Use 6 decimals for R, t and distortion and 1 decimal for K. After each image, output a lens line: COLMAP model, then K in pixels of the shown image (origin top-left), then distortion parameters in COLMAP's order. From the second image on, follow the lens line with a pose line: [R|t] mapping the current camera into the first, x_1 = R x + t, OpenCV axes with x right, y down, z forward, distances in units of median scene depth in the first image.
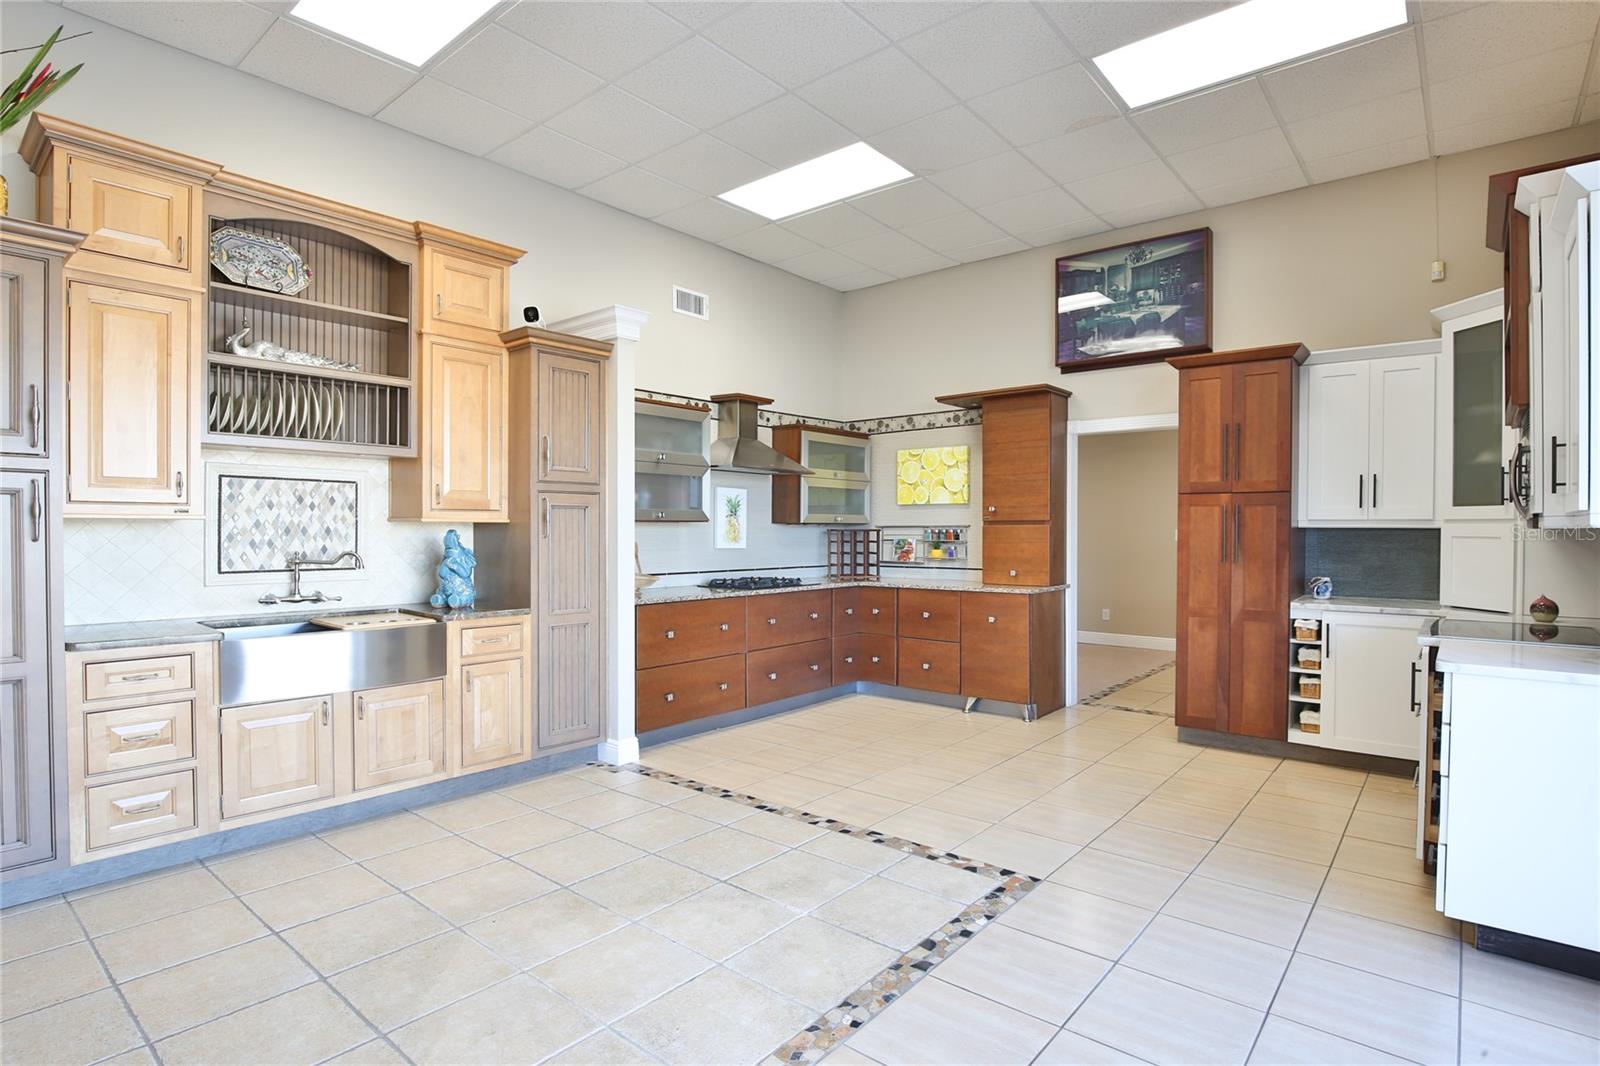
lens RADIAL K [[797.0, 0, 796.8], [0, 797.0, 548.7], [0, 0, 1]] dist [-0.044127, 0.010059]
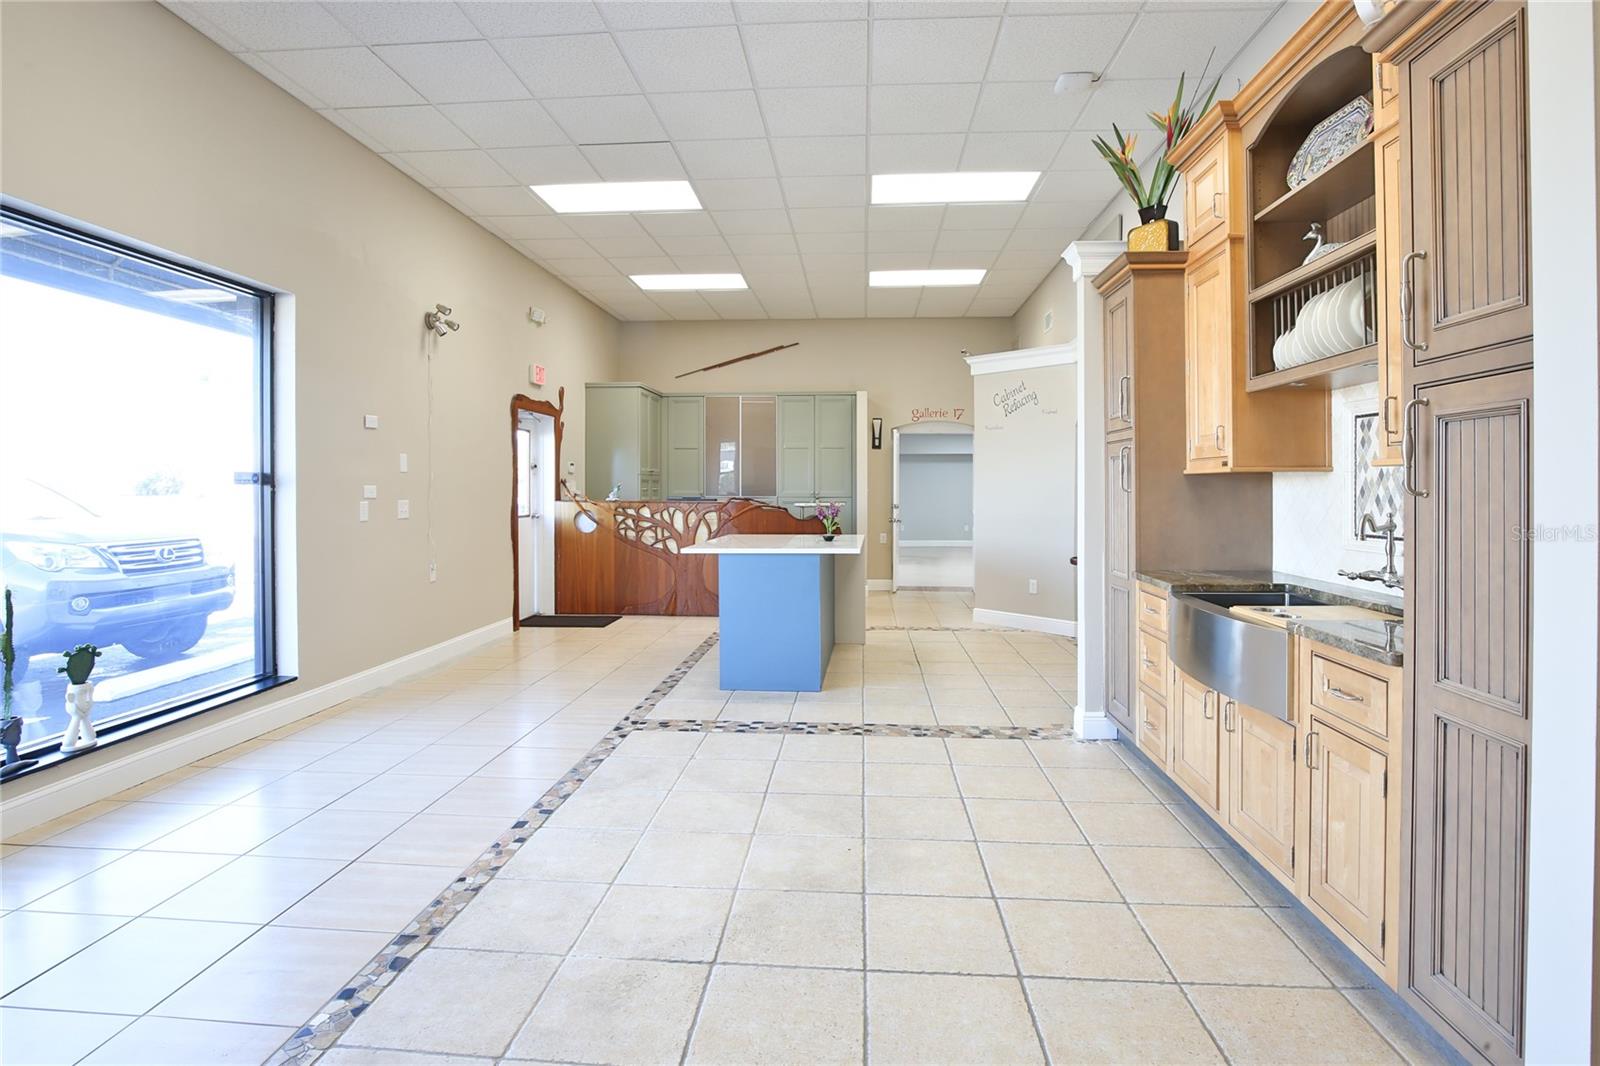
lens RADIAL K [[797.0, 0, 821.6], [0, 797.0, 495.7], [0, 0, 1]] dist [-0.044127, 0.010059]
pose [[-0.789047, 0.003478, -0.614323, 0.173283], [-0.016021, 0.999527, 0.026237, -0.018328], [0.614124, 0.030544, -0.788618, 1.041786]]
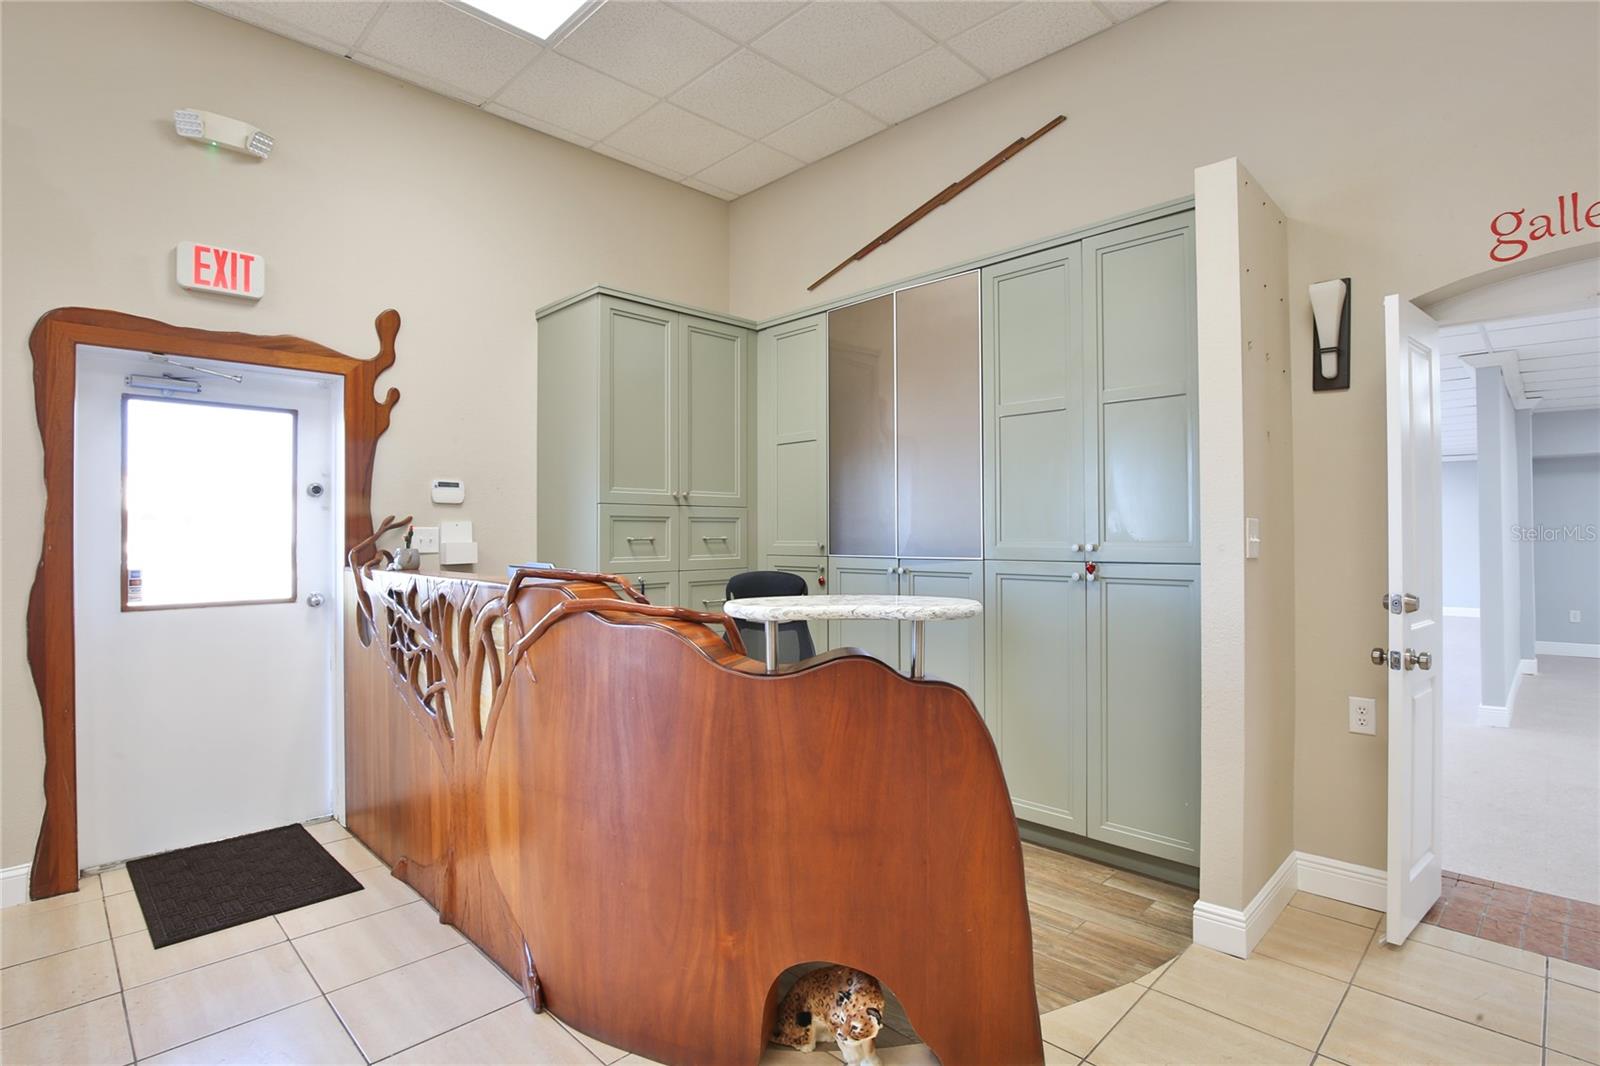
lens RADIAL K [[797.0, 0, 808.1], [0, 797.0, 528.1], [0, 0, 1]] dist [-0.044127, 0.010059]
pose [[-0.997285, 0.004127, 0.073527, -0.969287], [0.004729, 0.999957, 0.008010, 0.008082], [-0.073491, 0.008336, -0.997261, -0.000113]]
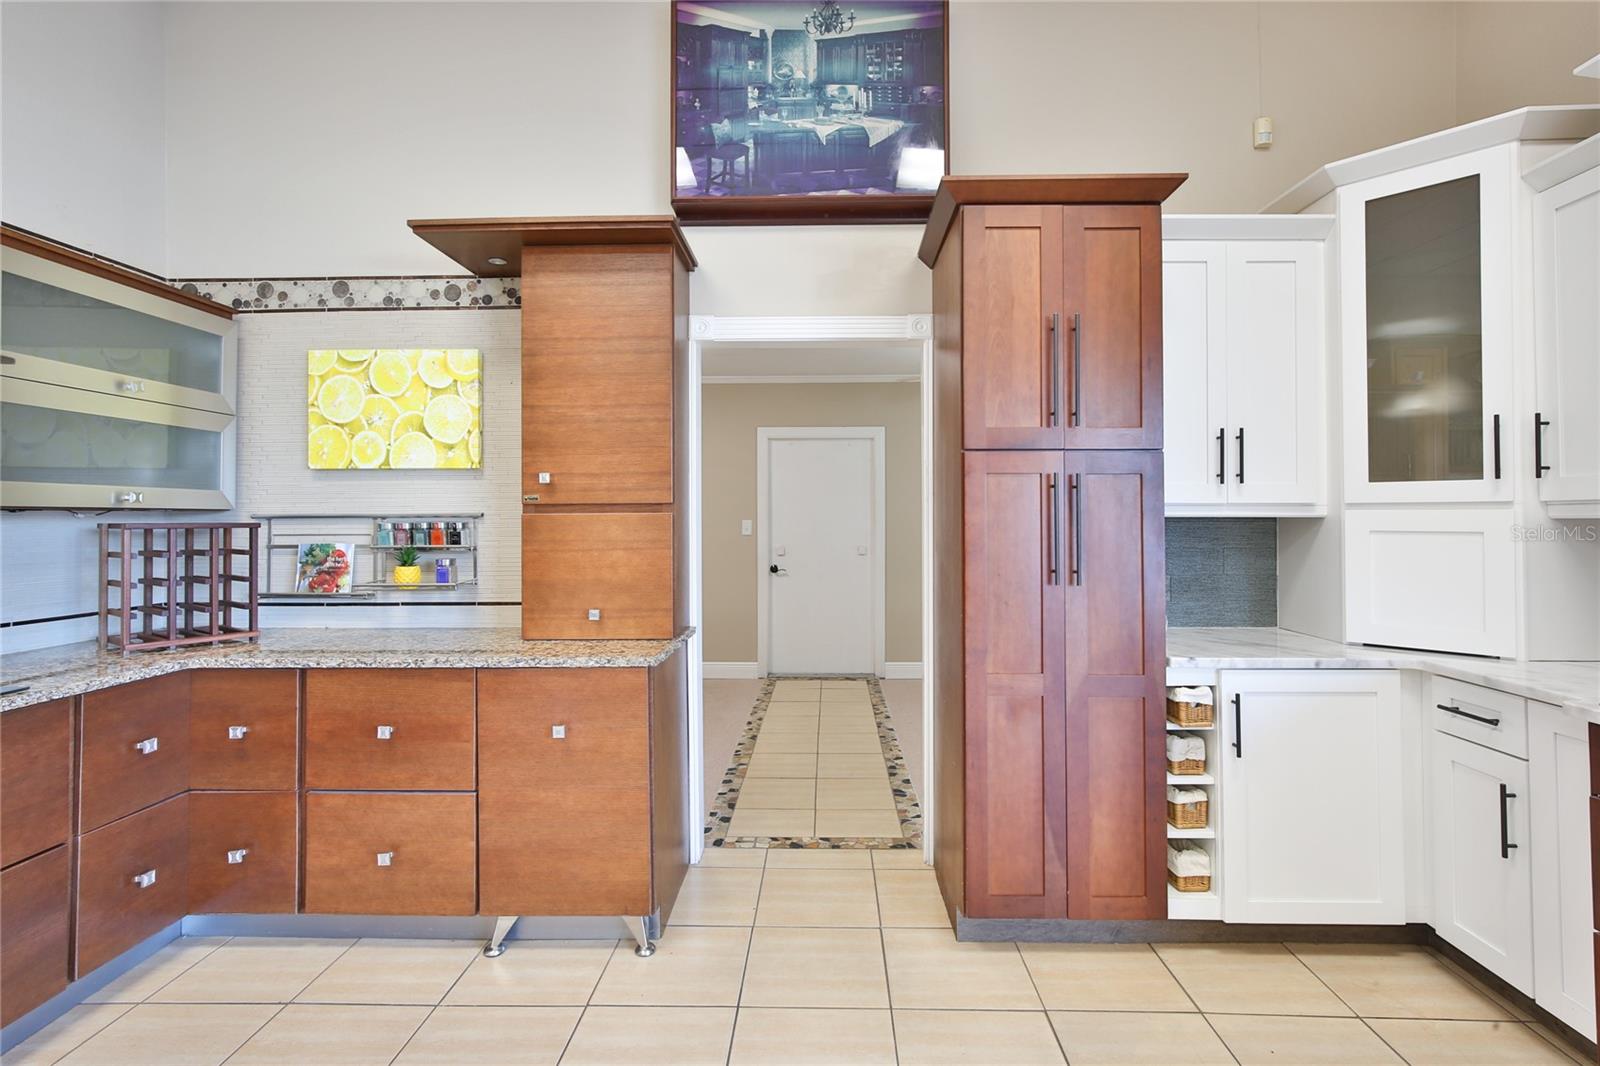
lens RADIAL K [[763.7, 0, 811.9], [0, 763.7, 507.7], [0, 0, 1]] dist [-0.003921, 0.000565]
pose [[0.771050, 0.007014, 0.636736, 0.105511], [0.018158, 0.999291, -0.032996, -0.019660], [-0.636515, 0.037003, 0.770376, 0.715983]]
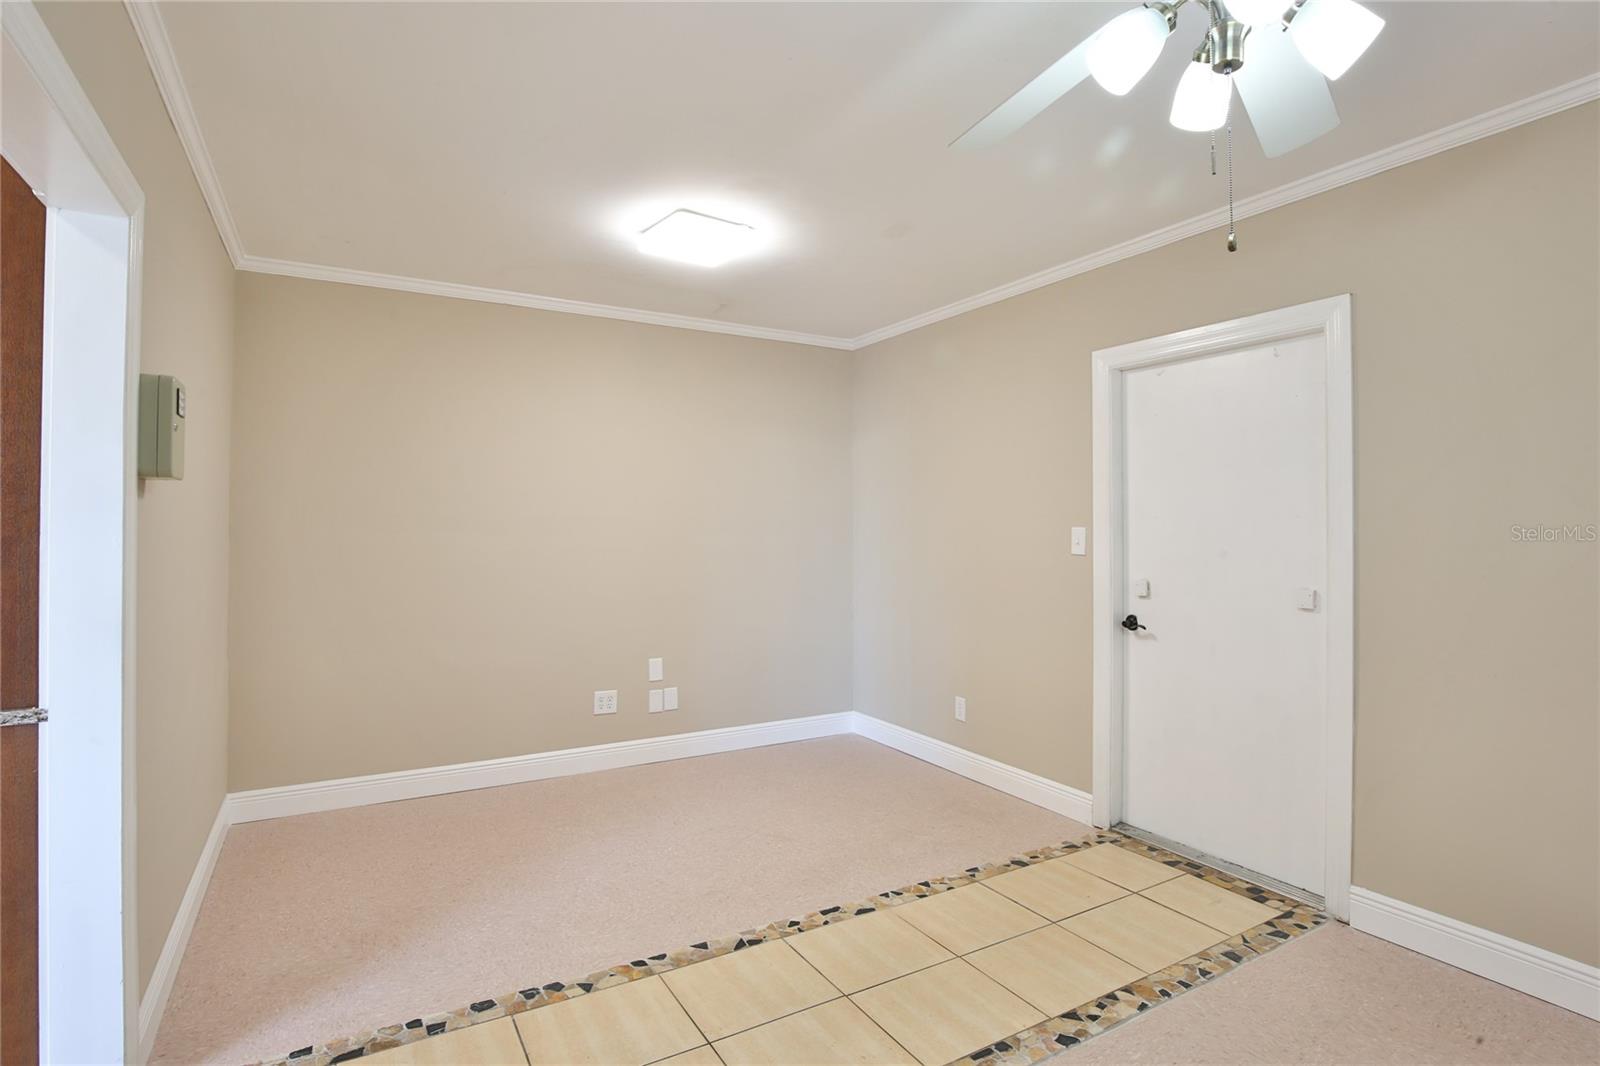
lens RADIAL K [[797.0, 0, 784.6], [0, 797.0, 531.0], [0, 0, 1]] dist [-0.044127, 0.010059]
pose [[0.947662, 0.006446, -0.319209, 0.881642], [-0.010535, 0.999883, -0.011085, -0.029716], [0.319101, 0.013867, 0.947619, 1.039441]]
